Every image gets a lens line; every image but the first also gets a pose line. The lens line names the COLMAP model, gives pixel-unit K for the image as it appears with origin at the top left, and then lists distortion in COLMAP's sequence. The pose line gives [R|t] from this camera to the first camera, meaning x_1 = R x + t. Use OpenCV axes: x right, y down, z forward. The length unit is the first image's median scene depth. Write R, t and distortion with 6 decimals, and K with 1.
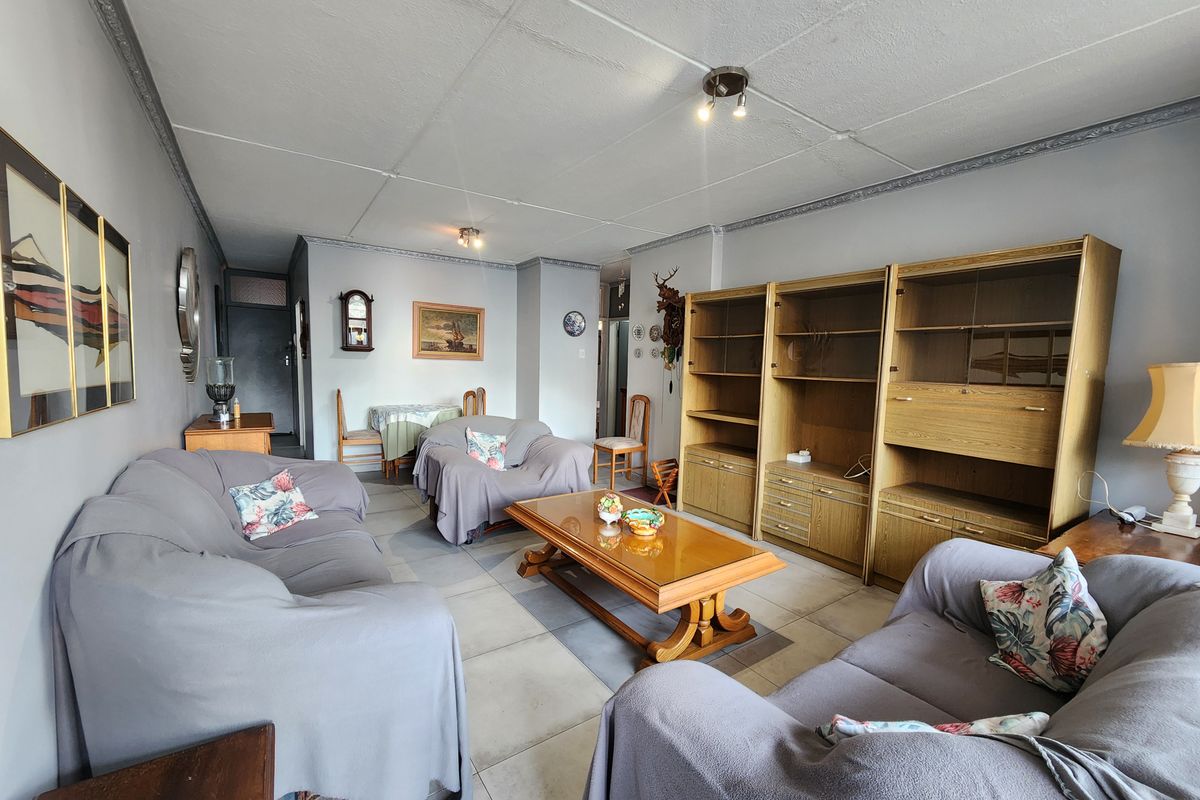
lens RADIAL K [[489.4, 0, 600.8], [0, 489.4, 407.6], [0, 0, 1]] dist [0.002128, 0.000037]
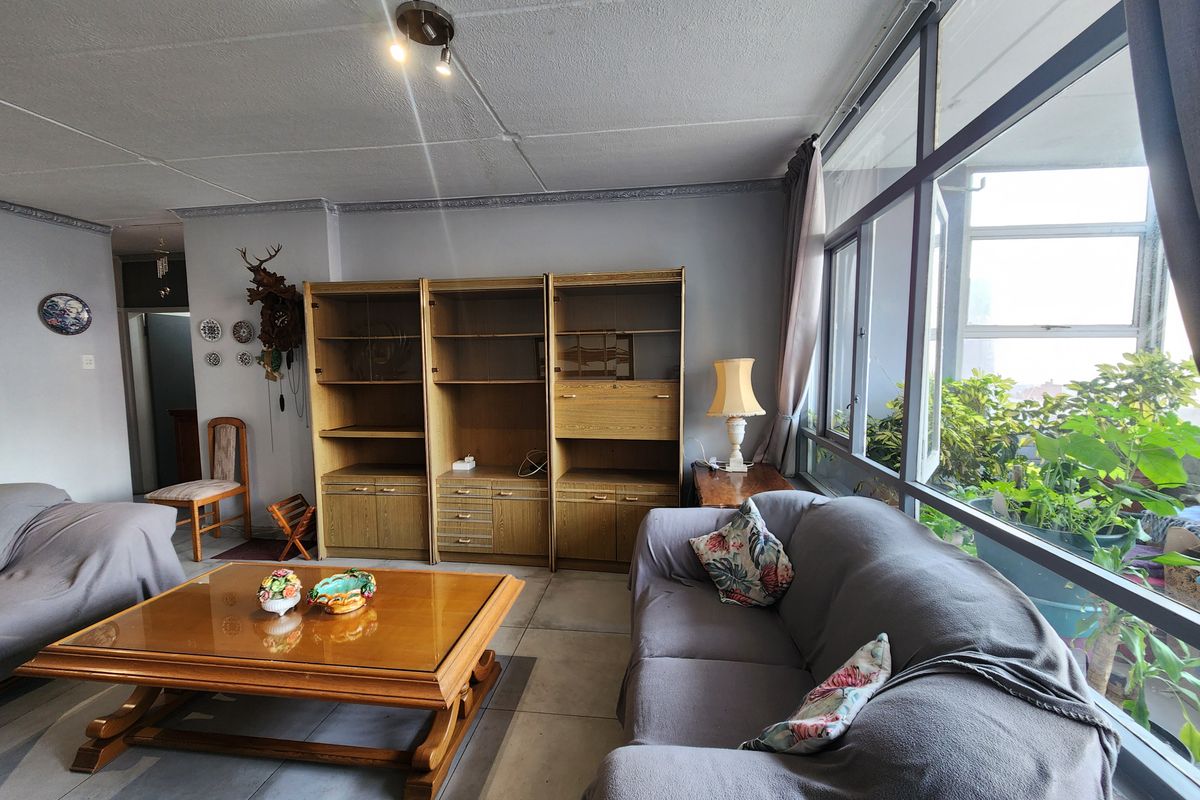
lens RADIAL K [[489.4, 0, 600.8], [0, 489.4, 407.6], [0, 0, 1]] dist [0.002128, 0.000037]
pose [[0.668705, -0.094318, 0.737521, -0.122251], [0.096412, 0.994547, 0.039771, -0.023251], [-0.737250, 0.044510, 0.674152, 0.159603]]
